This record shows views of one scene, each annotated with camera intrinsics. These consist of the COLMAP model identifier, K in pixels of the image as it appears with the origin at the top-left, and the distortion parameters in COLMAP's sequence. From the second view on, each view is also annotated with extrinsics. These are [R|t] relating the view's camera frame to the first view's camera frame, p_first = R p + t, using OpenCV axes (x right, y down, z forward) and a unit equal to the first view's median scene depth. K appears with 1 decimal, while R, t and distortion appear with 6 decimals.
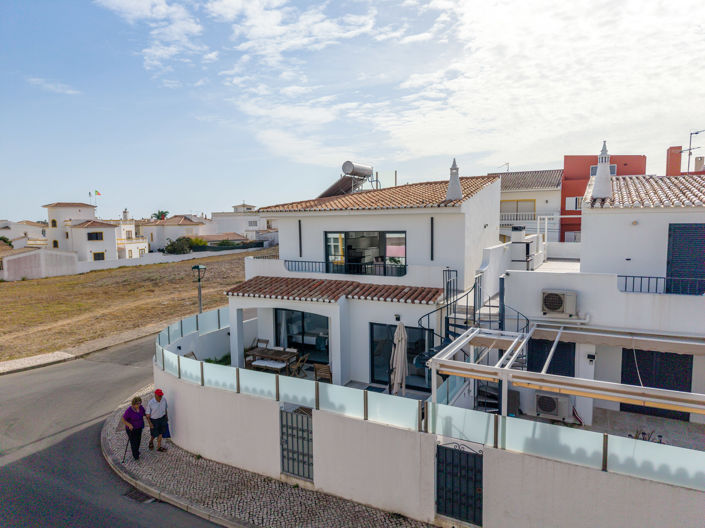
lens RADIAL K [[462.4, 0, 352.5], [0, 462.4, 264.0], [0, 0, 1]] dist [-0.003034, -0.002979]
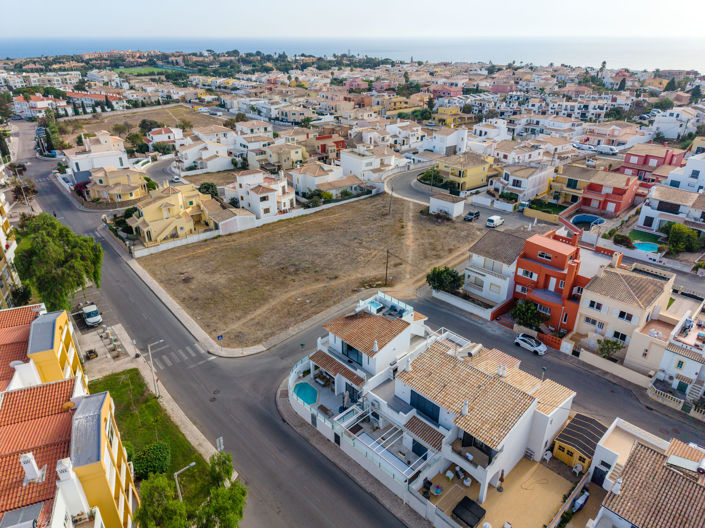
lens RADIAL K [[462.4, 0, 352.5], [0, 462.4, 264.0], [0, 0, 1]] dist [-0.003034, -0.002979]
pose [[0.949554, 0.145052, -0.278041, 0.332777], [-0.037876, 0.933156, 0.357471, -0.700796], [0.311307, -0.328907, 0.891576, -0.642330]]
